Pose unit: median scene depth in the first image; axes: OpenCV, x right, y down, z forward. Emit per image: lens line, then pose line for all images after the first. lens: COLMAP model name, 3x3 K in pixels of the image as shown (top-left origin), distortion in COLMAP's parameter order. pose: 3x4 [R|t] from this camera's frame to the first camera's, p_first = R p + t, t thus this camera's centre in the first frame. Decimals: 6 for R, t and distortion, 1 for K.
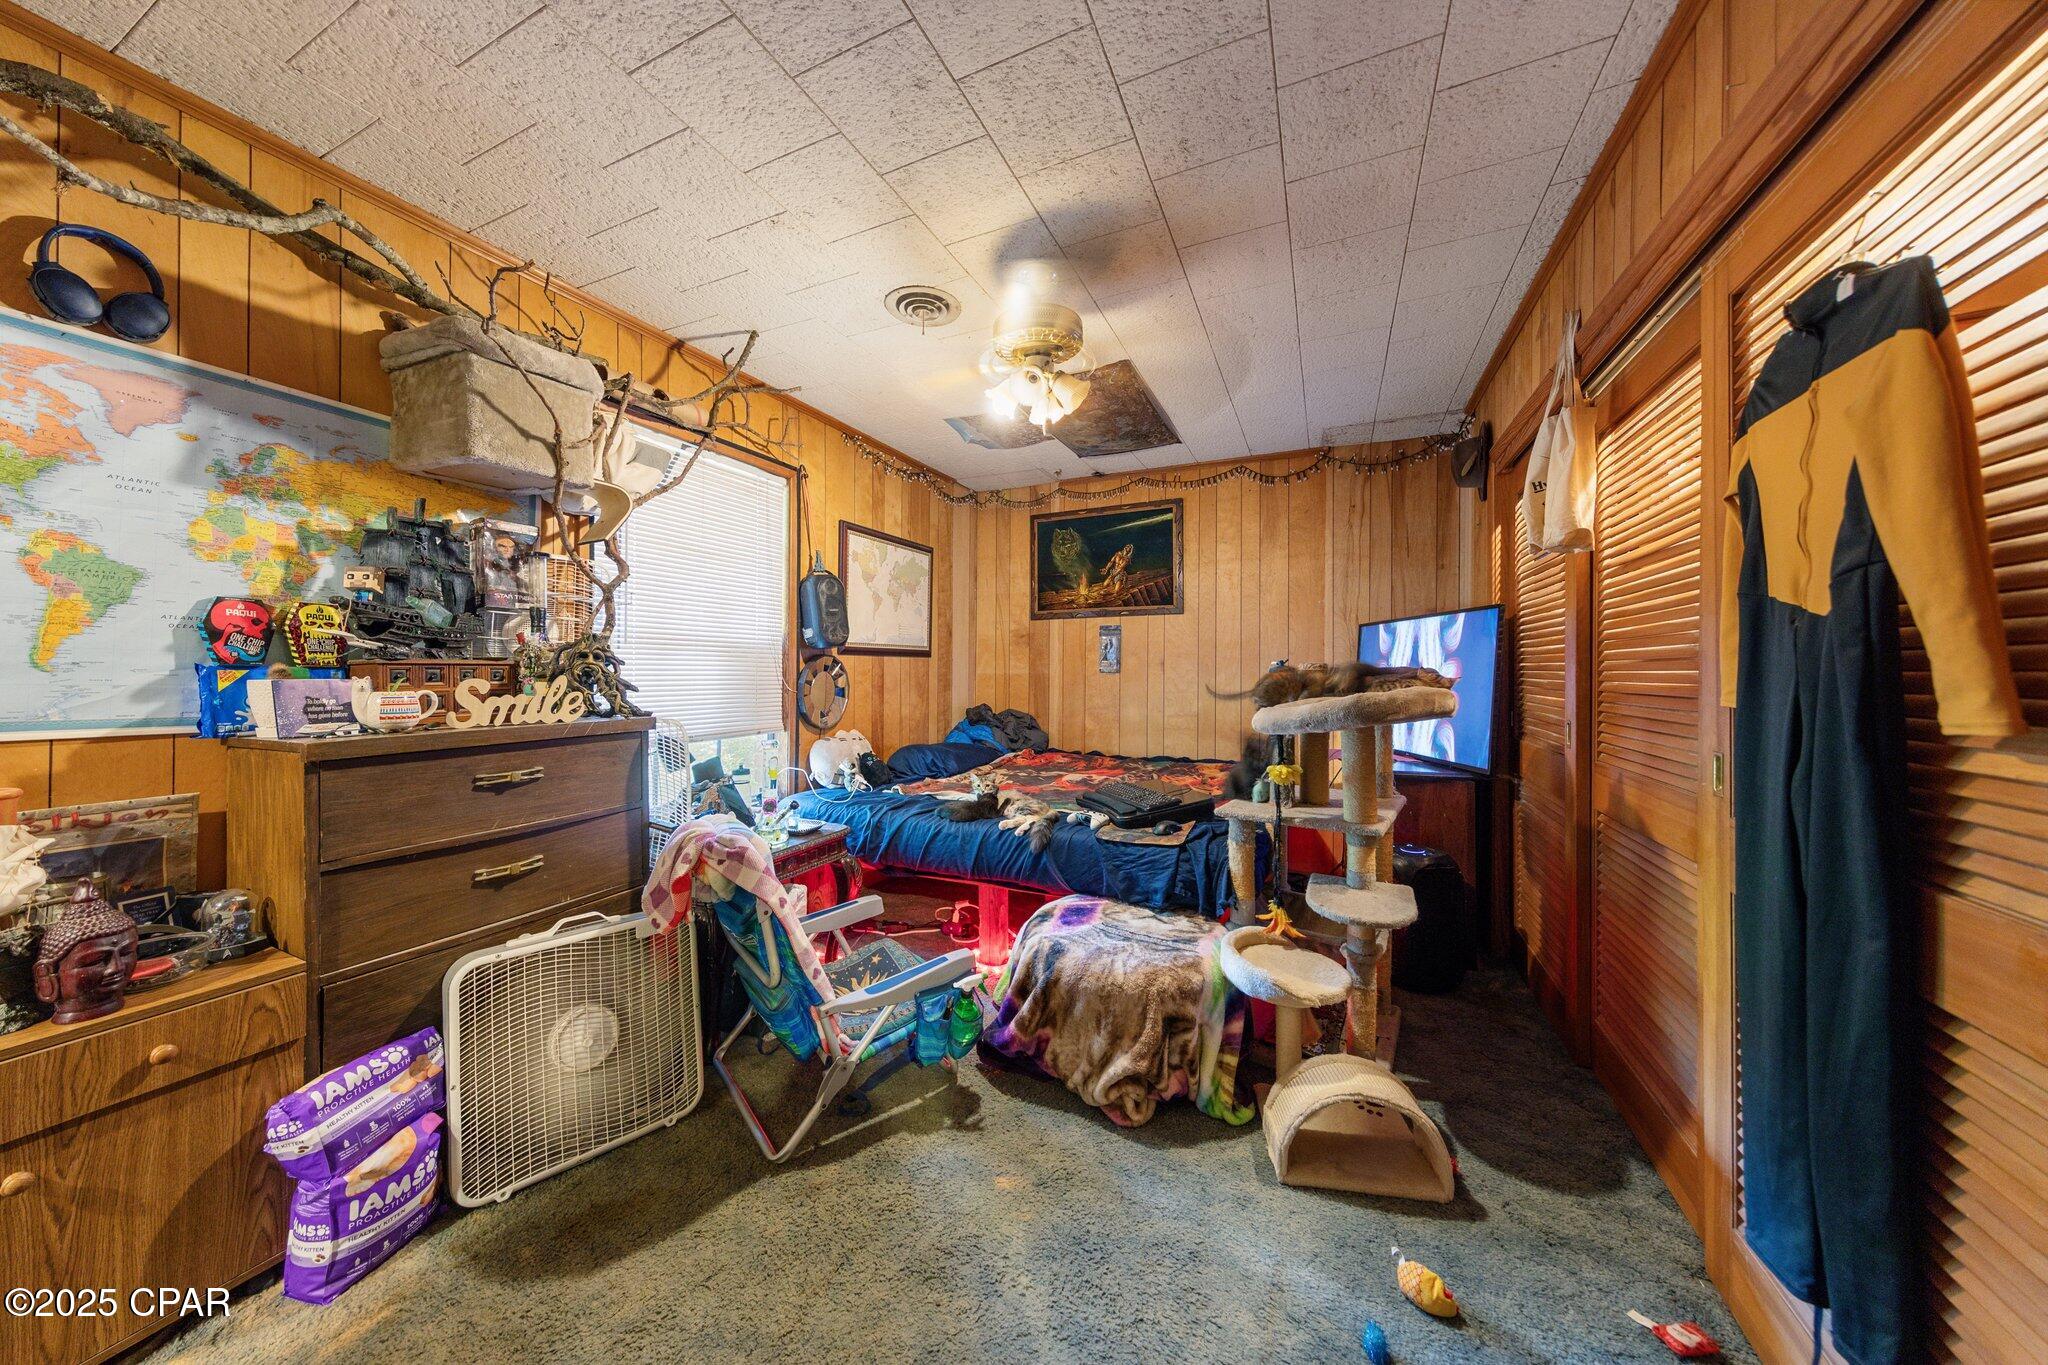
lens RADIAL K [[666.2, 0, 1026.9], [0, 666.2, 677.3], [0, 0, 1]] dist [-0.000051, -0.000003]
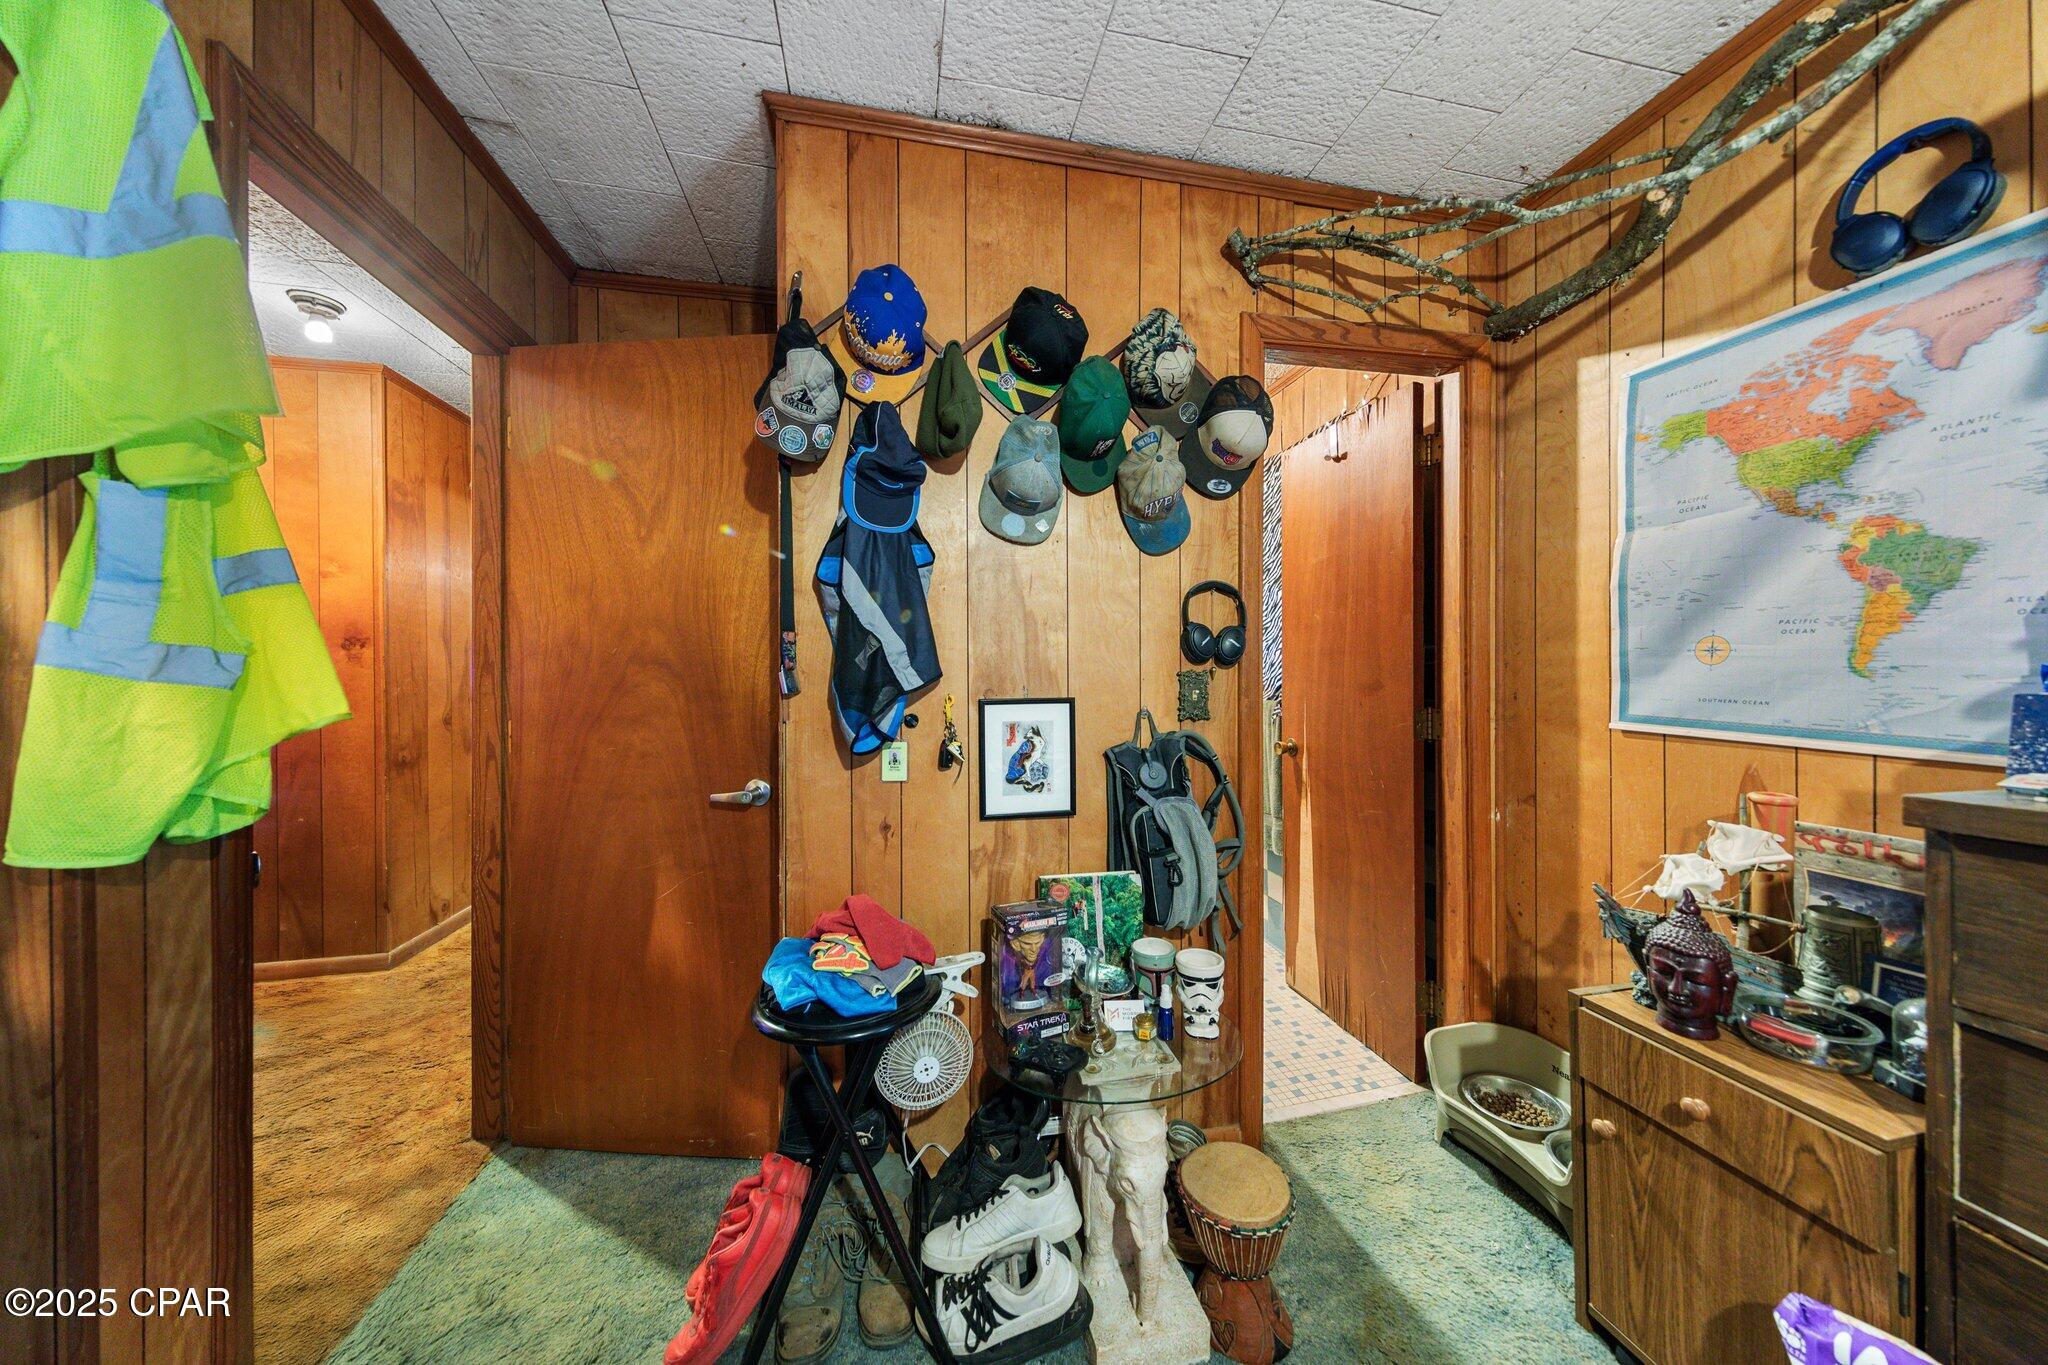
lens RADIAL K [[661.5, 0, 1023.1], [0, 661.5, 670.7], [0, 0, 1]] dist [-0.001052, -0.000082]
pose [[-0.803289, 0.002642, -0.595584, -0.046810], [-0.002997, 0.999960, 0.008477, -0.020916], [0.595582, 0.008595, -0.803248, 1.025126]]
